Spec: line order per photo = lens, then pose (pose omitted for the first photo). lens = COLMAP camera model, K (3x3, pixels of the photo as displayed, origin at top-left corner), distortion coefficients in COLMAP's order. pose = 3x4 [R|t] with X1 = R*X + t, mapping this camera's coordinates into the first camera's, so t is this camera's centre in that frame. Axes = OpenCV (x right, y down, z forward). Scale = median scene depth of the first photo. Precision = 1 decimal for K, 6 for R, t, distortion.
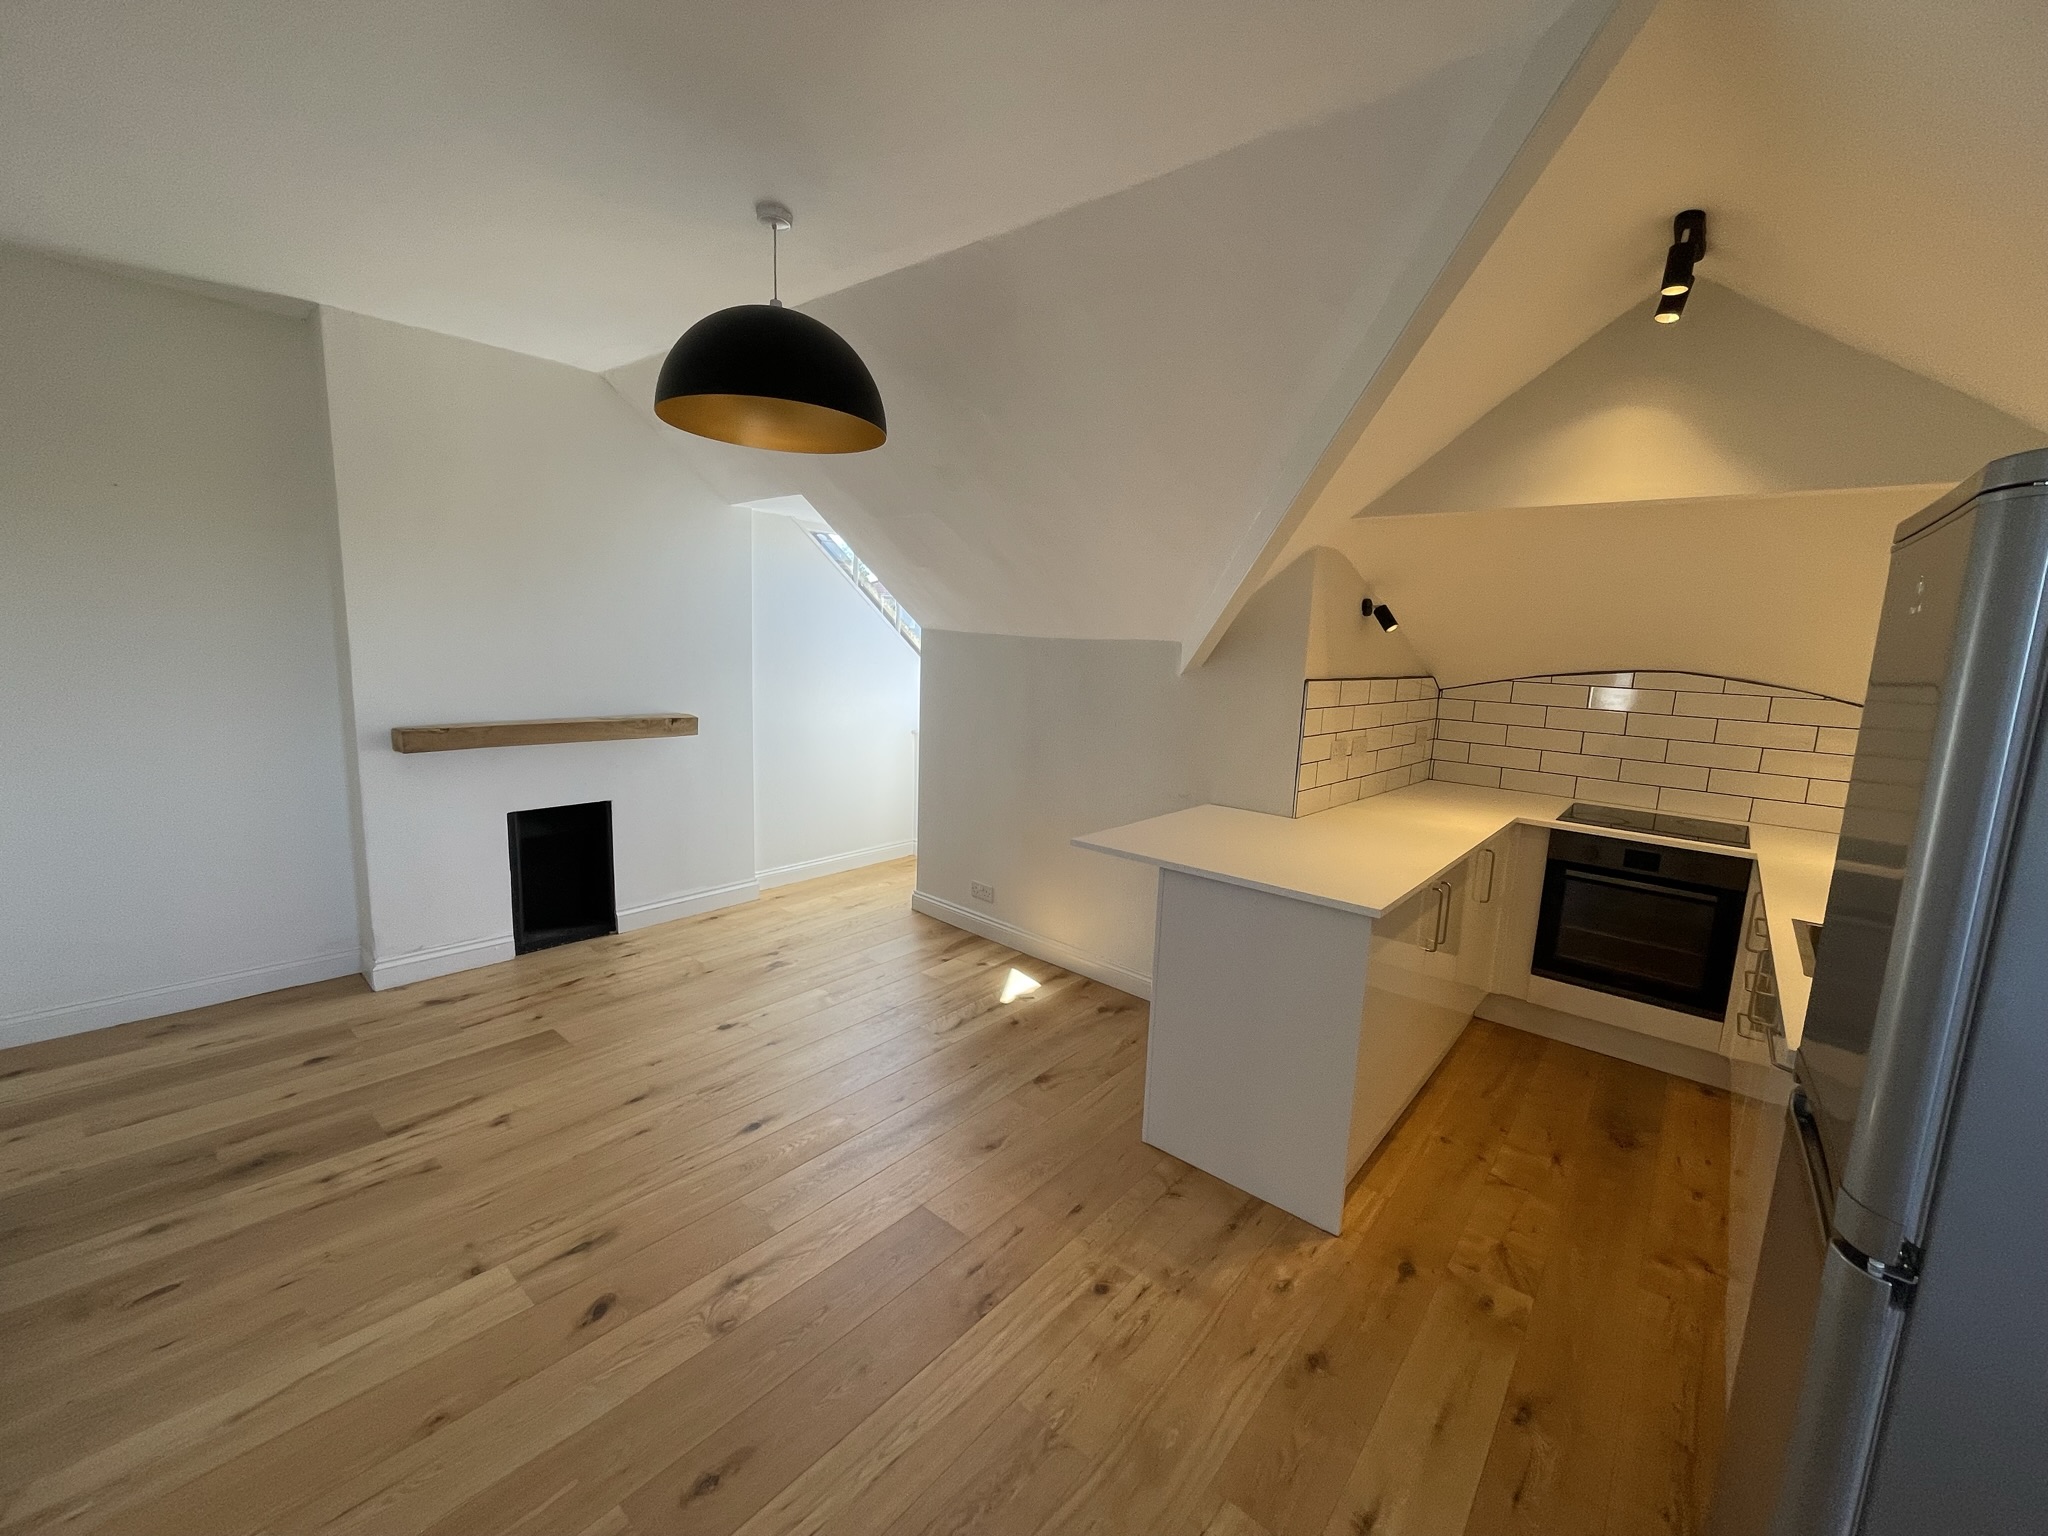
lens RADIAL K [[825.6, 0, 1024.0], [0, 825.6, 768.0], [0, 0, 1]] dist [-0.002418, -0.000342]
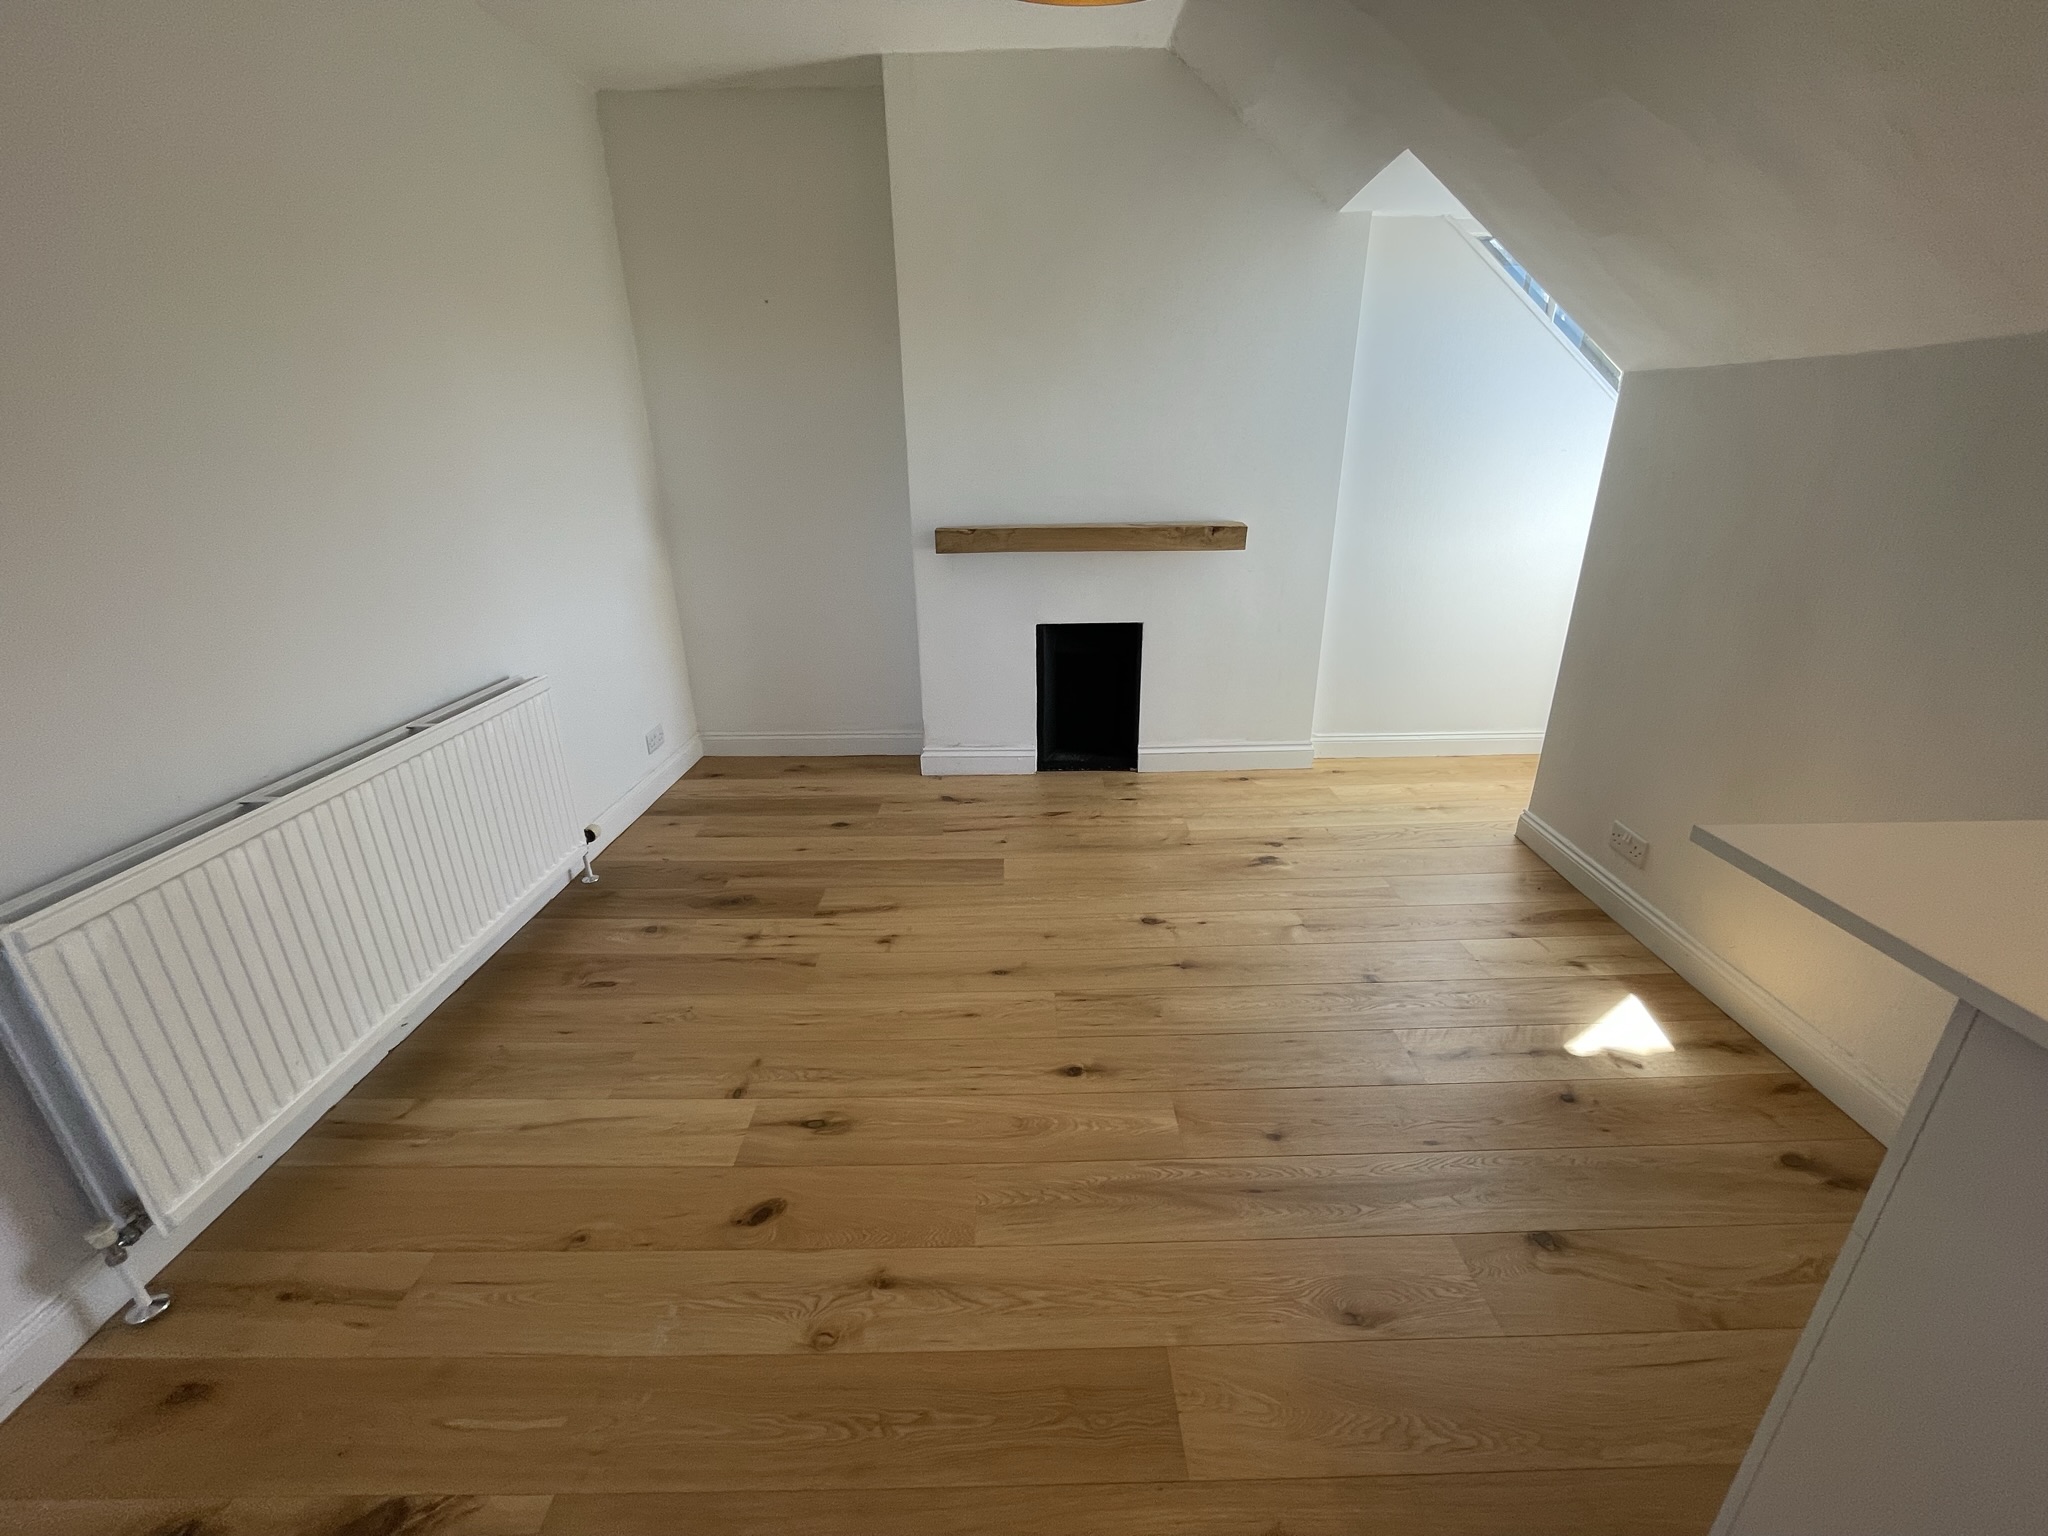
lens RADIAL K [[825.6, 0, 1024.0], [0, 825.6, 768.0], [0, 0, 1]] dist [-0.002418, -0.000342]
pose [[0.654632, 0.227787, -0.720812, 0.100208], [-0.078287, 0.968822, 0.235063, -0.009065], [0.751883, -0.097449, 0.652055, 0.391830]]
